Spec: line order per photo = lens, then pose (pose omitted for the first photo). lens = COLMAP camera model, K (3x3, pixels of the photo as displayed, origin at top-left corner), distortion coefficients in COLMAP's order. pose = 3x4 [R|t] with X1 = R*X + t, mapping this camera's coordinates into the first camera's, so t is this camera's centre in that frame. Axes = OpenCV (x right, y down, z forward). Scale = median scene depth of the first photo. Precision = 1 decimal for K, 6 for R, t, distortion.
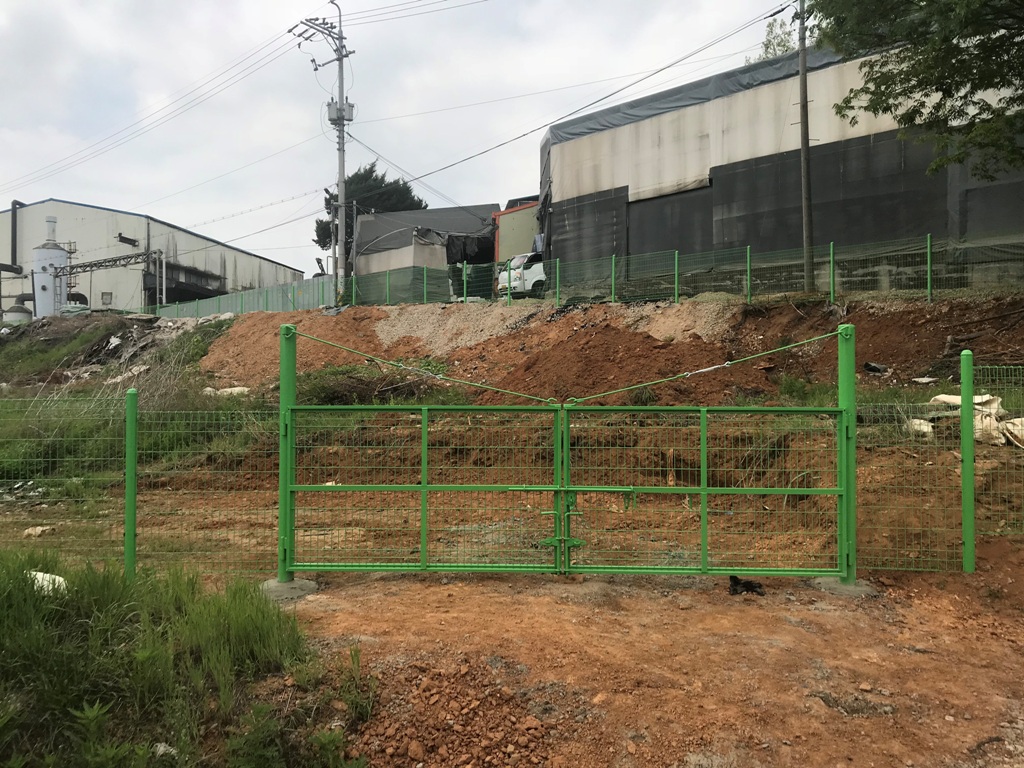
lens RADIAL K [[846.0, 0, 512.4], [0, 846.0, 385.3], [0, 0, 1]] dist [0.016917, -0.000260]
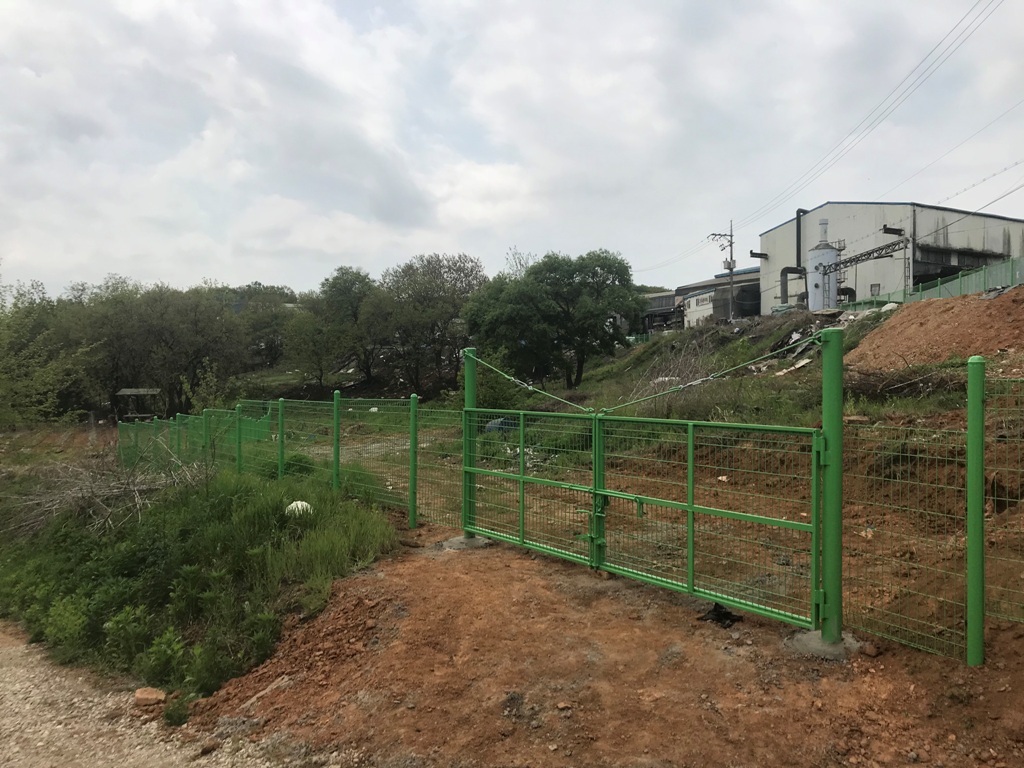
lens RADIAL K [[846.0, 0, 512.2], [0, 846.0, 381.3], [0, 0, 1]] dist [0.016917, -0.000260]
pose [[0.603135, 0.002321, -0.797636, 0.086532], [0.007604, 0.999934, 0.008660, -0.003234], [0.797603, -0.011288, 0.603077, 0.024692]]
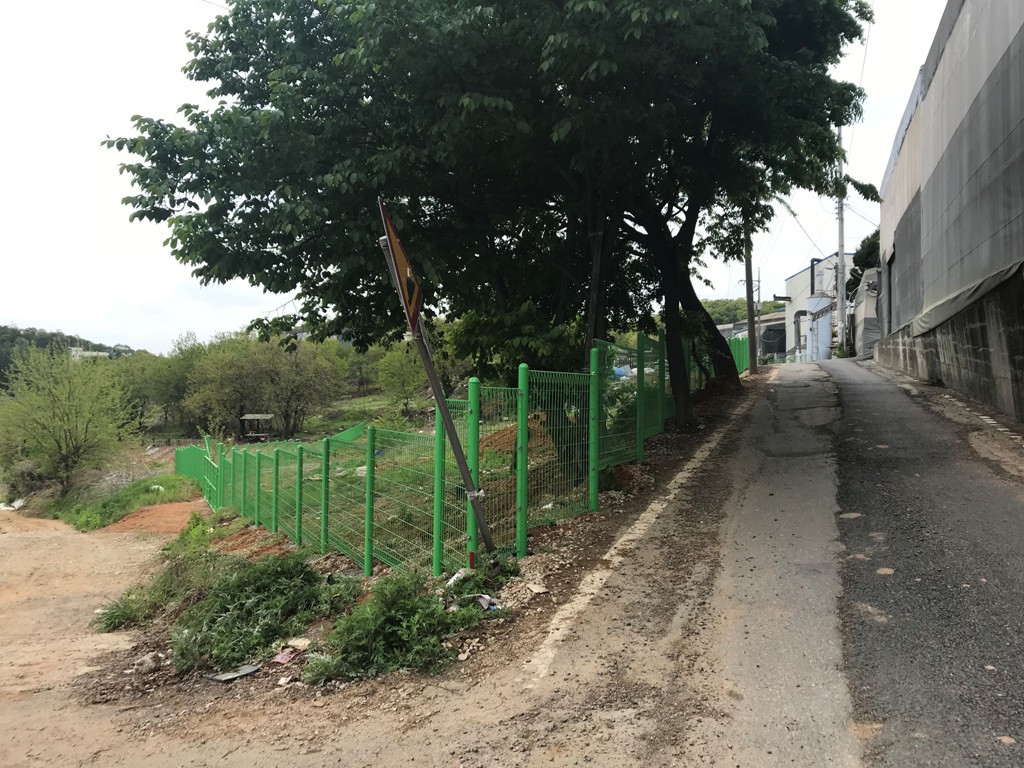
lens RADIAL K [[846.0, 0, 511.8], [0, 846.0, 381.3], [0, 0, 1]] dist [0.016917, -0.000260]
pose [[0.441015, -0.009043, -0.897454, 0.374655], [0.002474, 0.999958, -0.008861, -0.027657], [0.897496, 0.001688, 0.441019, 0.051707]]
